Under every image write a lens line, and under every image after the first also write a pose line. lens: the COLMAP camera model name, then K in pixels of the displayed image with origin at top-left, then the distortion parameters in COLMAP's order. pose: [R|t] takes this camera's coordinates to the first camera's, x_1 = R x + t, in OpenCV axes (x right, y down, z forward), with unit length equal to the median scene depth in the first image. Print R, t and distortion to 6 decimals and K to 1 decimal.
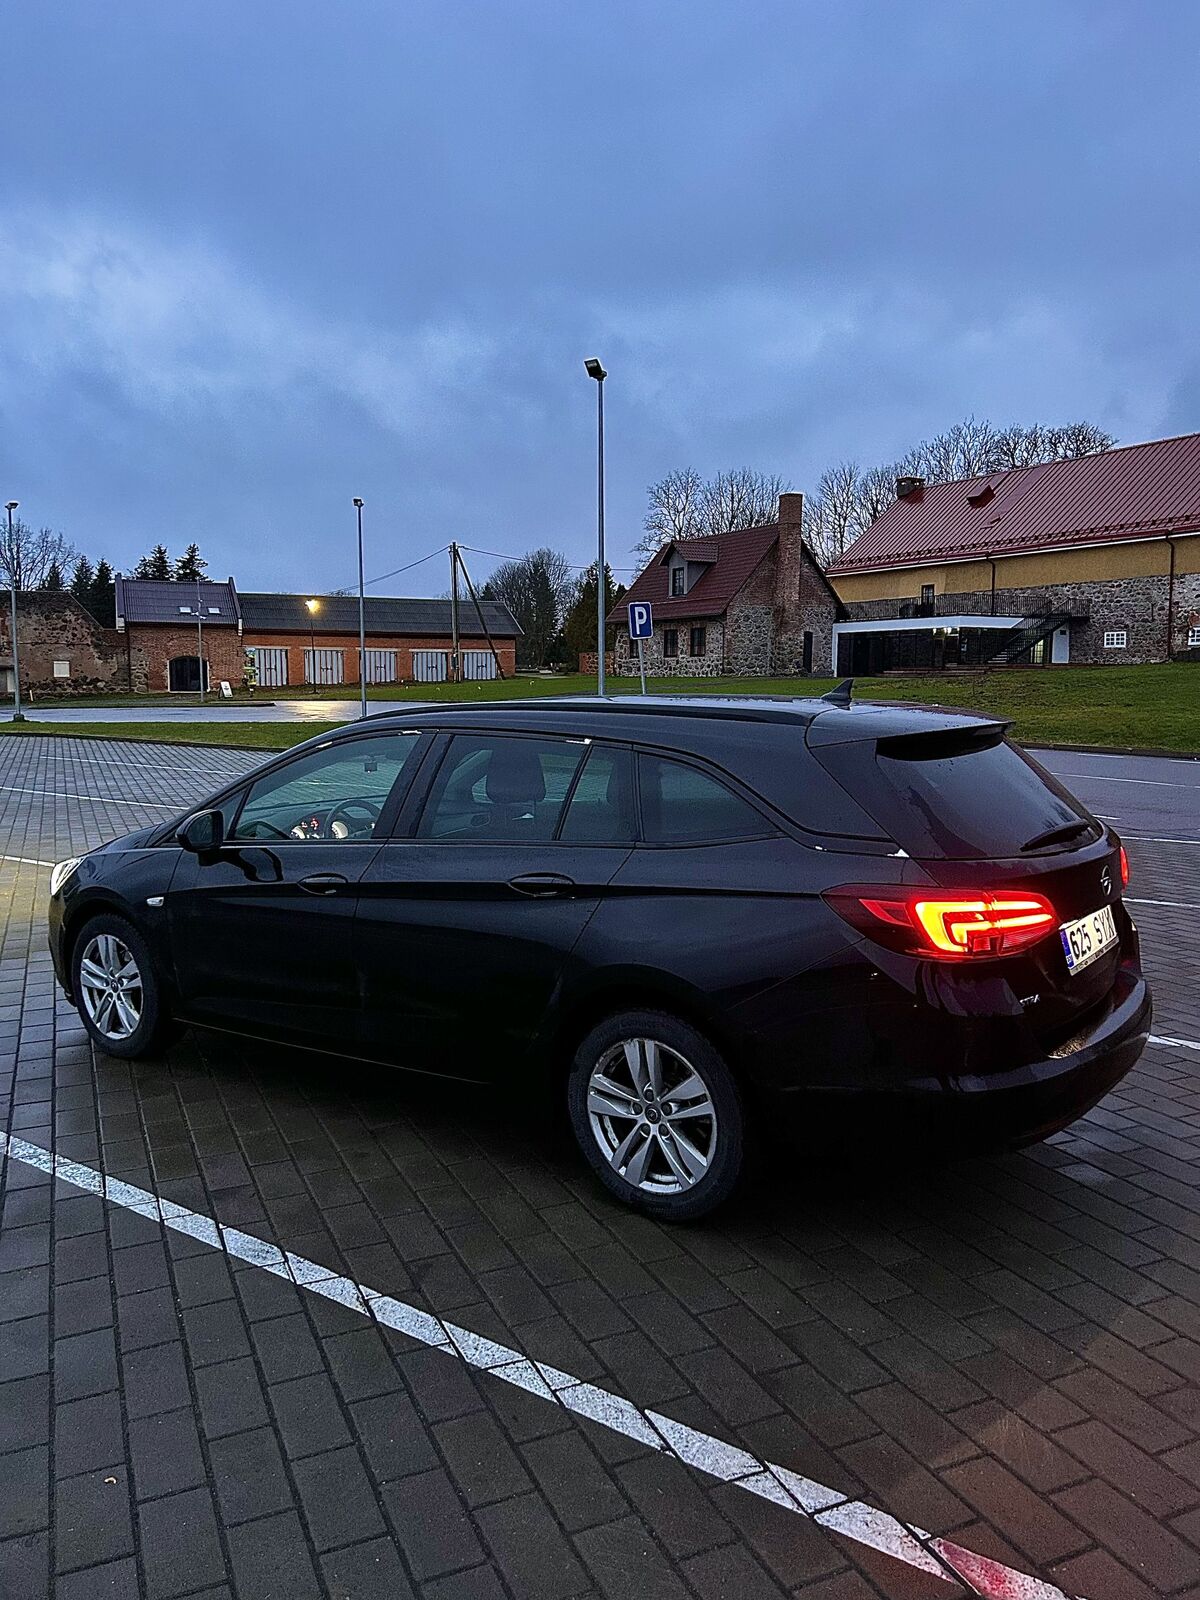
lens RADIAL K [[1194.7, 0, 605.5], [0, 1194.7, 802.4], [0, 0, 1]] dist [0.015179, 0.004083]
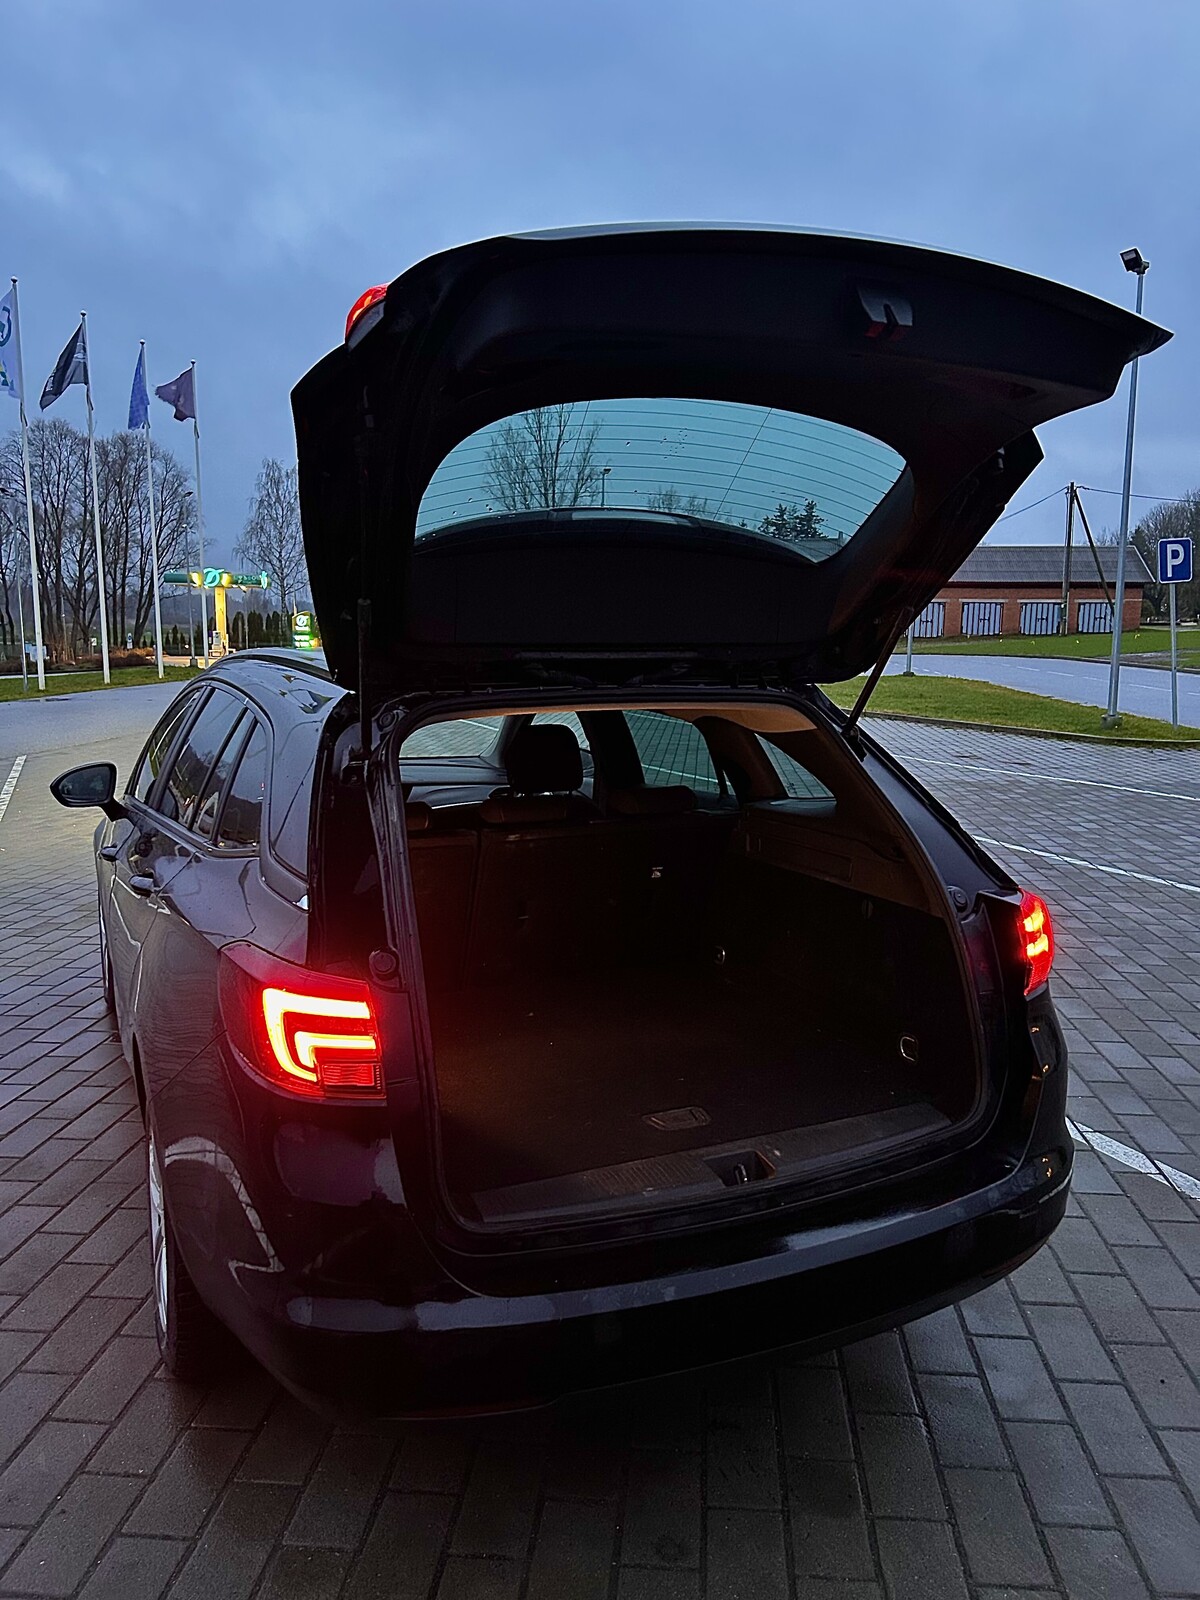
lens RADIAL K [[1194.7, 0, 604.5], [0, 1194.7, 773.3], [0, 0, 1]] dist [0.015179, 0.004083]
pose [[0.865792, 0.059997, -0.496795, 0.108441], [-0.052746, 0.998198, 0.028629, -0.008127], [0.497617, 0.001417, 0.867396, 0.084110]]
